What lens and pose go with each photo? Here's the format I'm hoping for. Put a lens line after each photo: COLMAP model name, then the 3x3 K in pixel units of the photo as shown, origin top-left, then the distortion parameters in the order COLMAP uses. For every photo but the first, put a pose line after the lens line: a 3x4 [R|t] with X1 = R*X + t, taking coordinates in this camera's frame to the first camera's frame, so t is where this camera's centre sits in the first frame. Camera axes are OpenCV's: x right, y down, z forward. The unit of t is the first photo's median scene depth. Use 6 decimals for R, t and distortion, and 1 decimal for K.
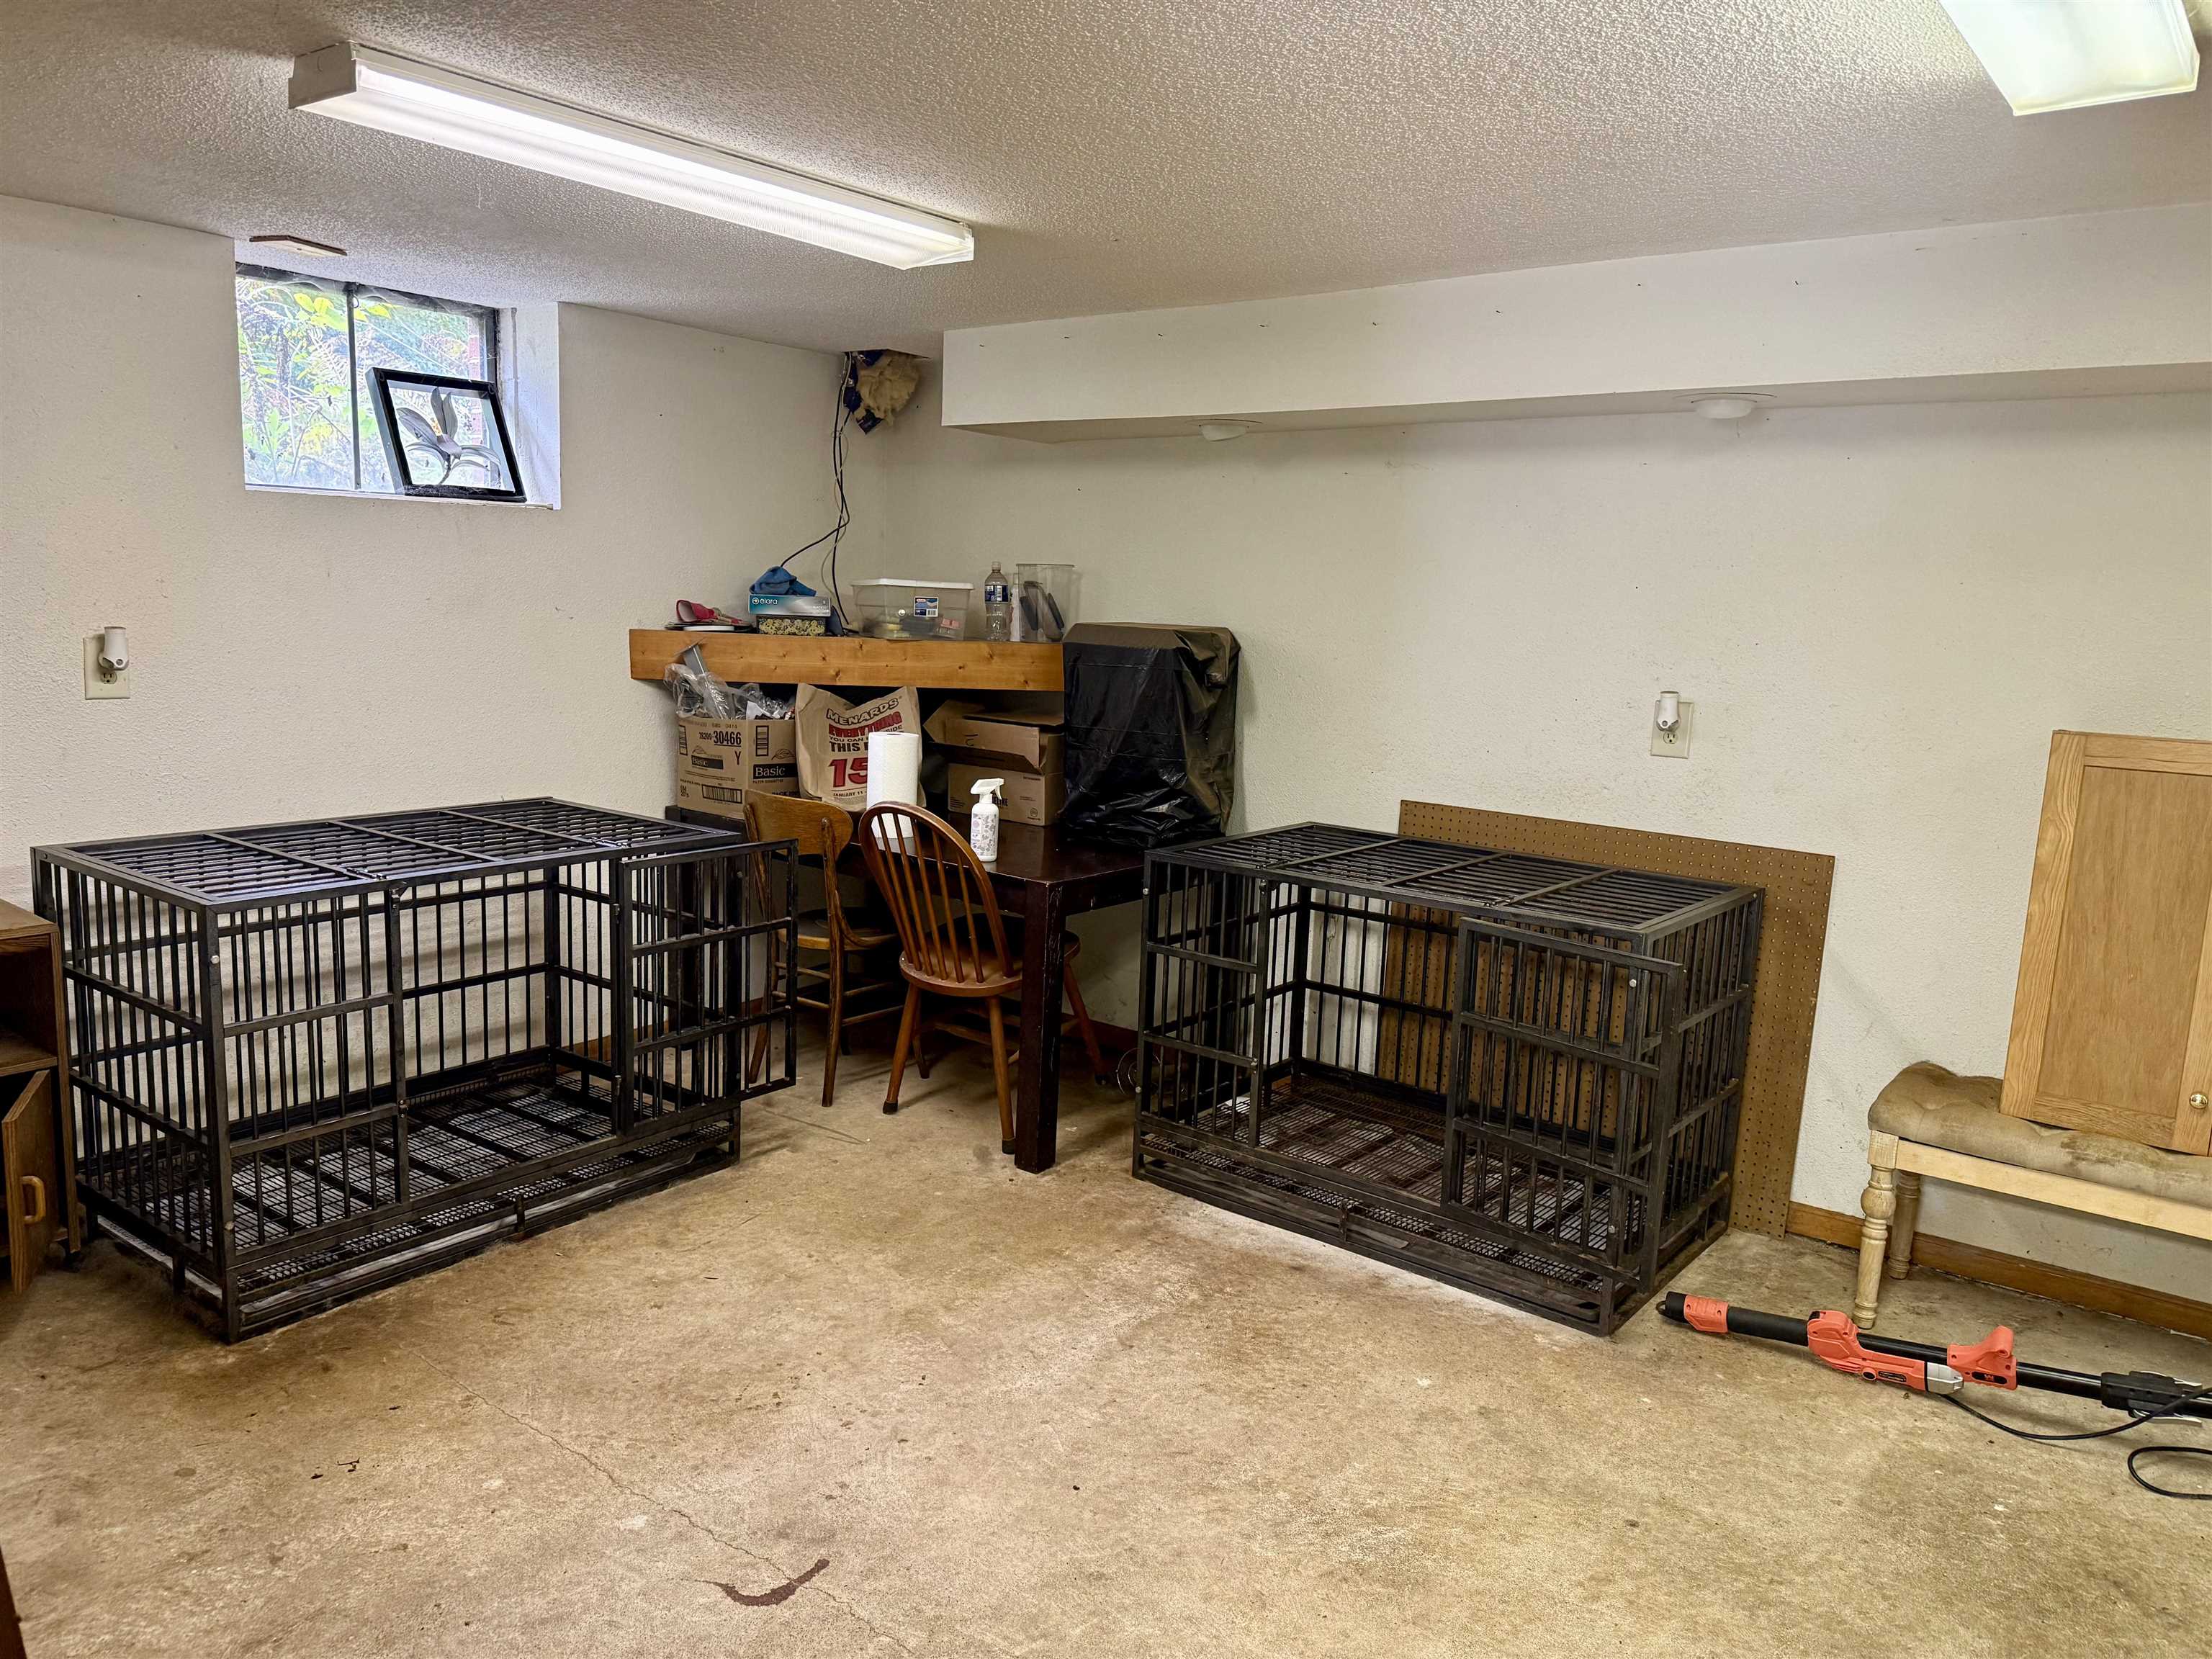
lens RADIAL K [[1523.1, 0, 1113.8], [0, 1523.1, 827.3], [0, 0, 1]] dist [0.053997, -0.069288]
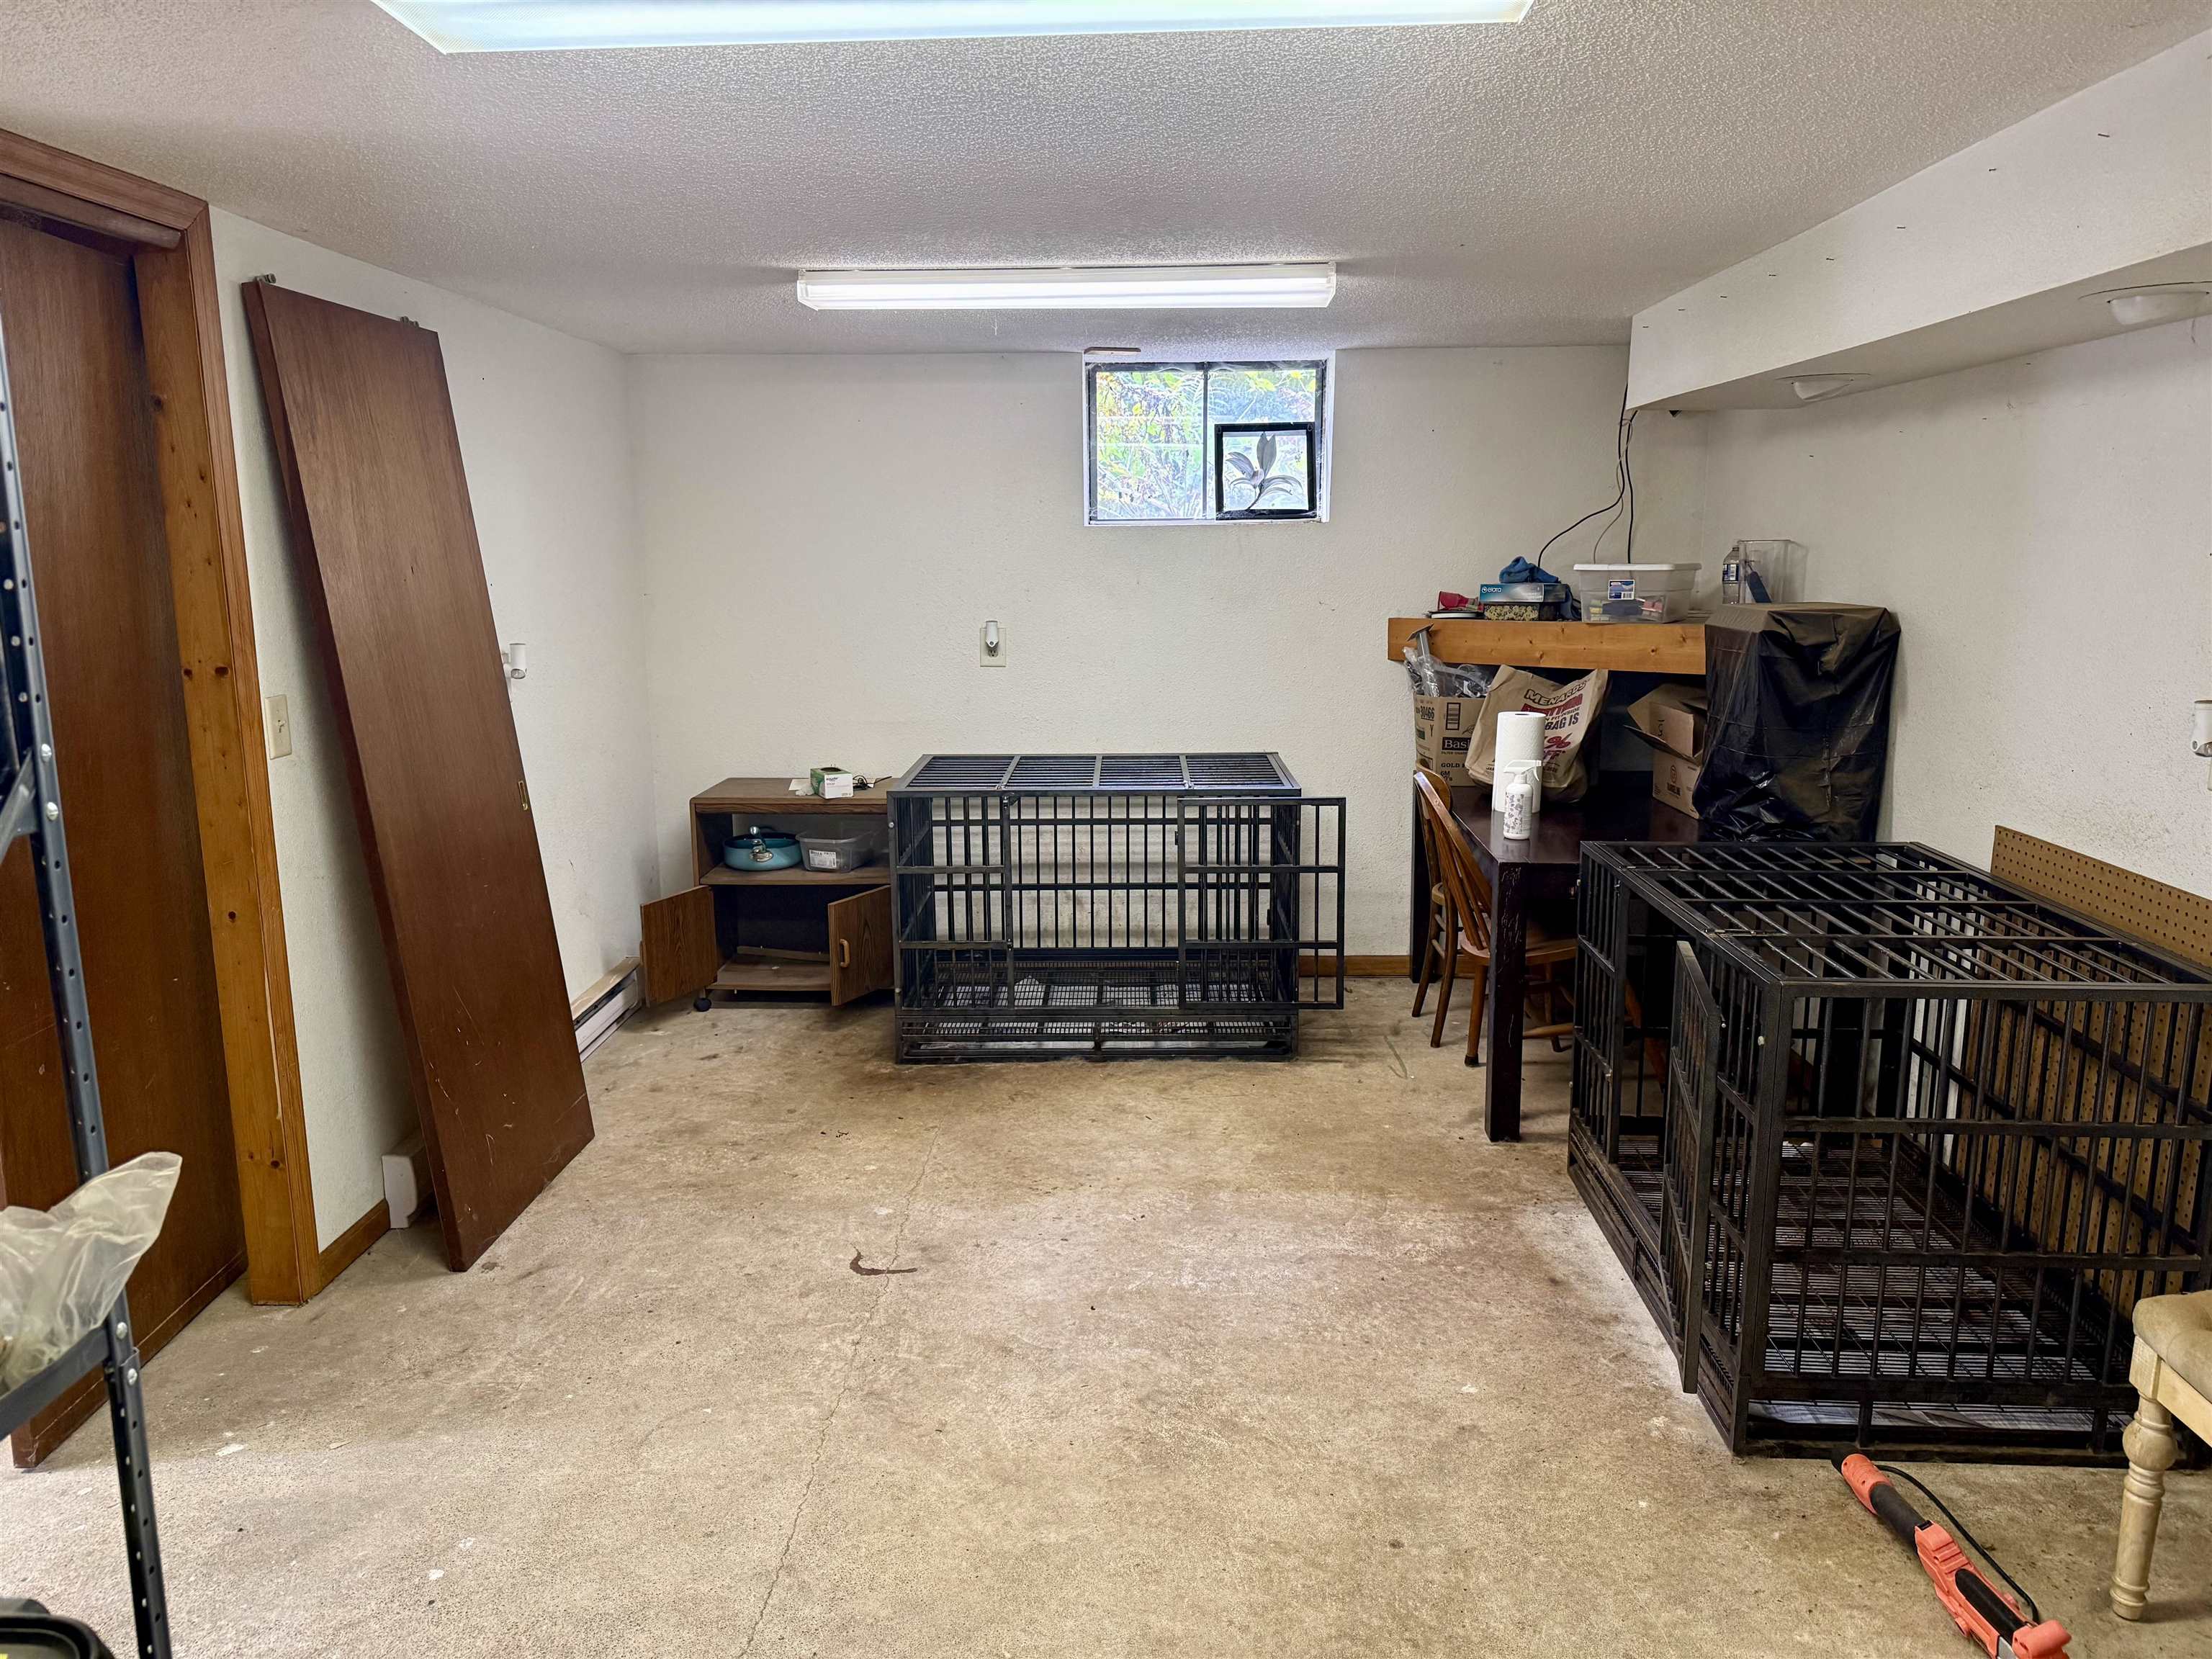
lens RADIAL K [[1523.1, 0, 1100.5], [0, 1523.1, 828.5], [0, 0, 1]] dist [0.053997, -0.069288]
pose [[0.565091, 0.104687, -0.818360, 0.614486], [-0.091590, 0.993746, 0.063878, -0.025363], [0.819929, 0.038857, 0.571146, 0.174613]]
